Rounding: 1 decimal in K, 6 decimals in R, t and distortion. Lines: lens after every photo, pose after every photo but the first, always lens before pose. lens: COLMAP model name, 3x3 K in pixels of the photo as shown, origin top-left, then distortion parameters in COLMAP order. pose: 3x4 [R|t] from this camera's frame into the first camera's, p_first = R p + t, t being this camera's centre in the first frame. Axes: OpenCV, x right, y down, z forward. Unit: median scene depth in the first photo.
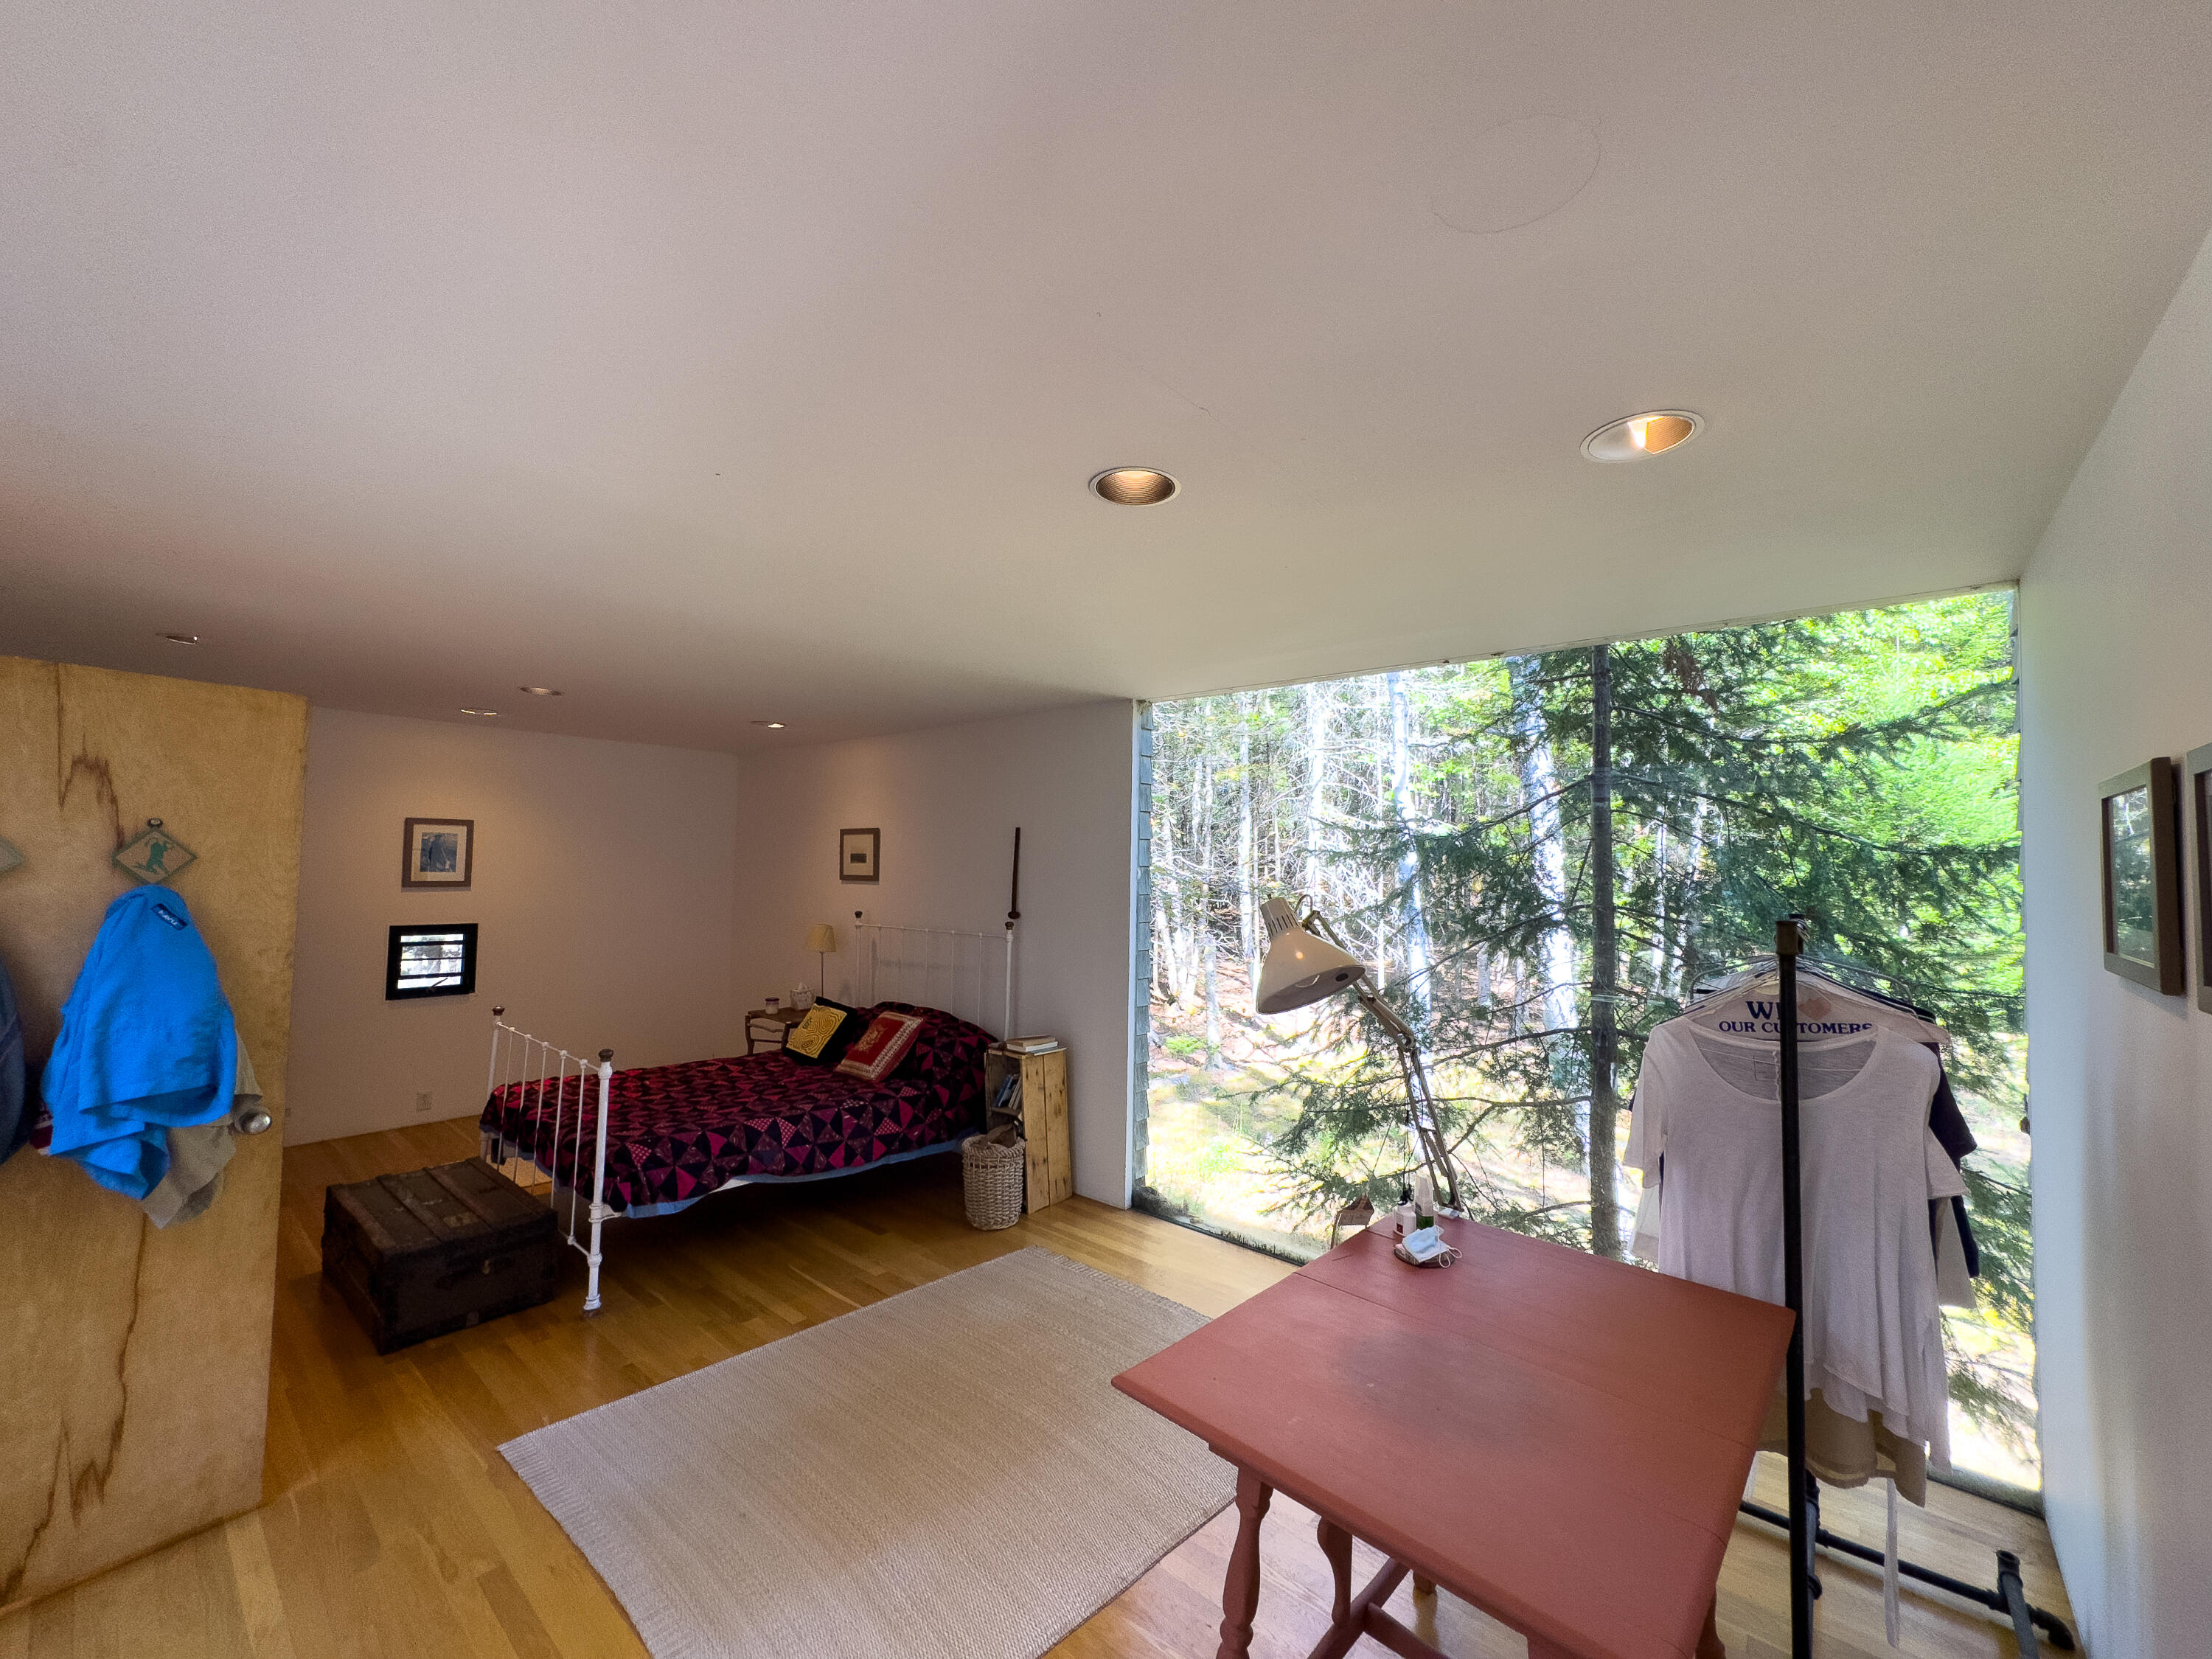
lens RADIAL K [[881.2, 0, 1104.9], [0, 881.2, 826.3], [0, 0, 1]] dist [-0.000773, -0.000512]
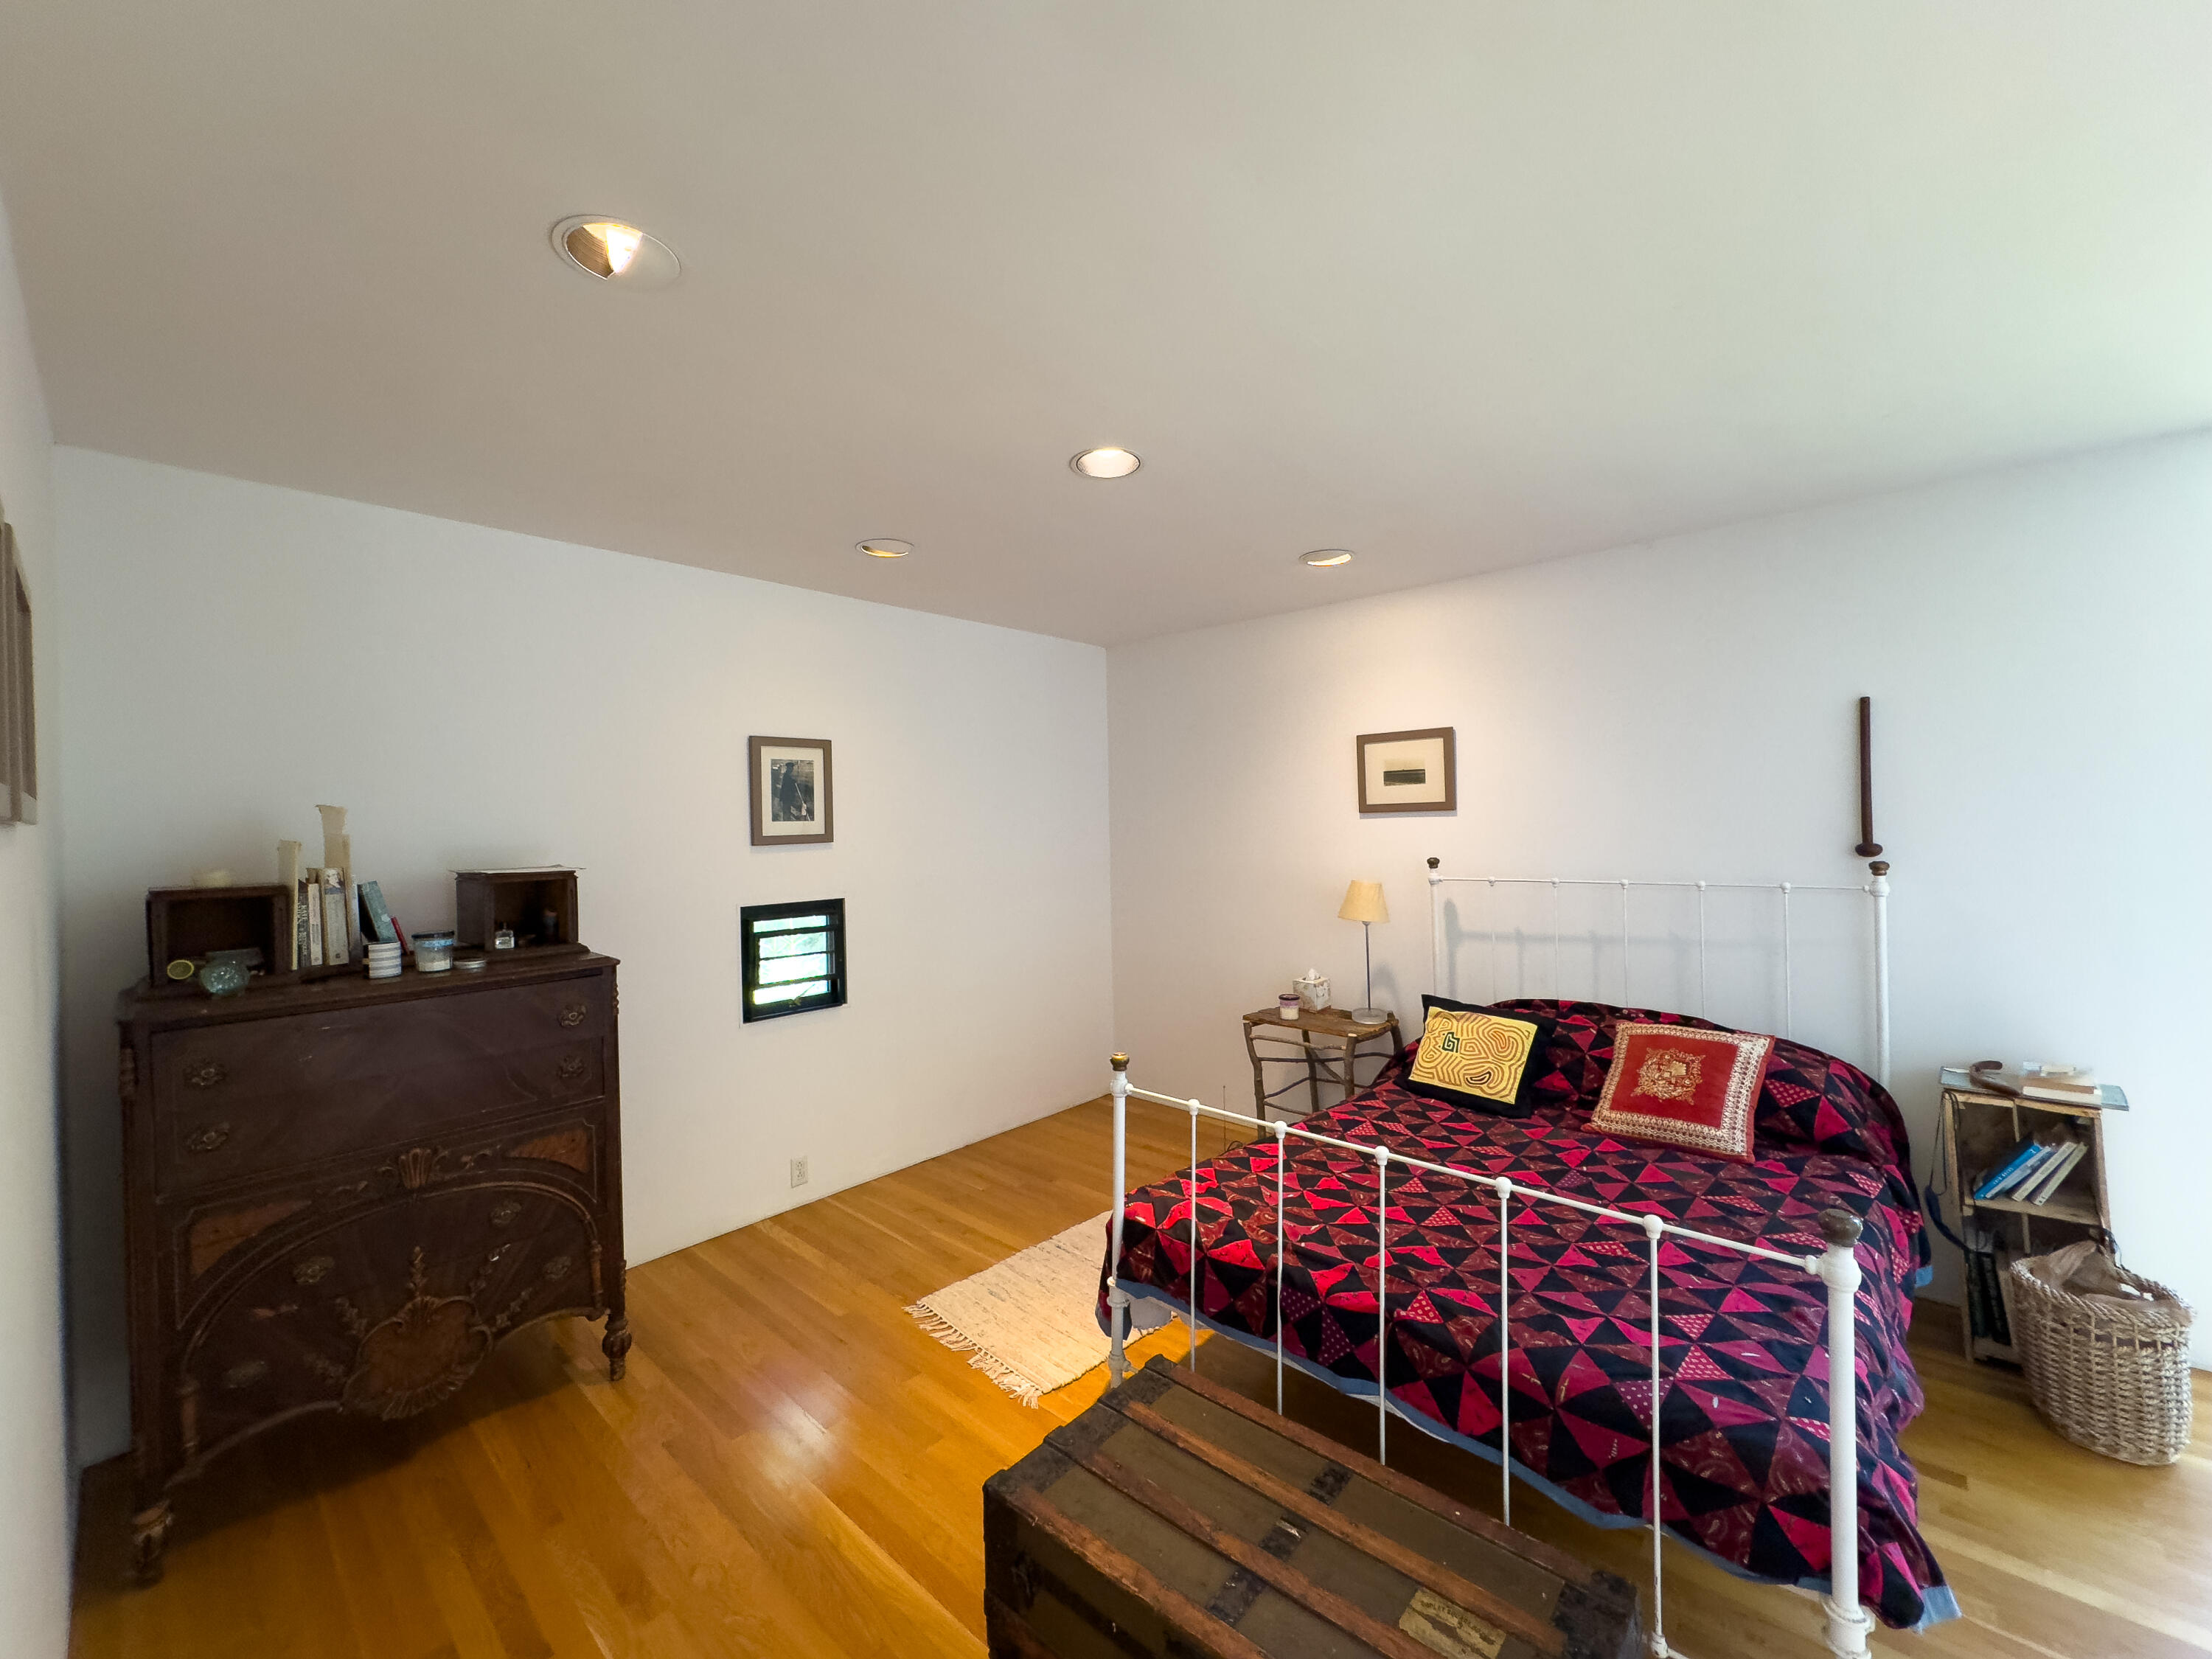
lens RADIAL K [[881.2, 0, 1104.9], [0, 881.2, 826.3], [0, 0, 1]] dist [-0.000773, -0.000512]
pose [[0.998924, -0.038668, -0.025602, -0.518365], [0.039974, 0.997813, 0.052639, 0.031288], [0.023510, -0.053606, 0.998285, 0.368618]]
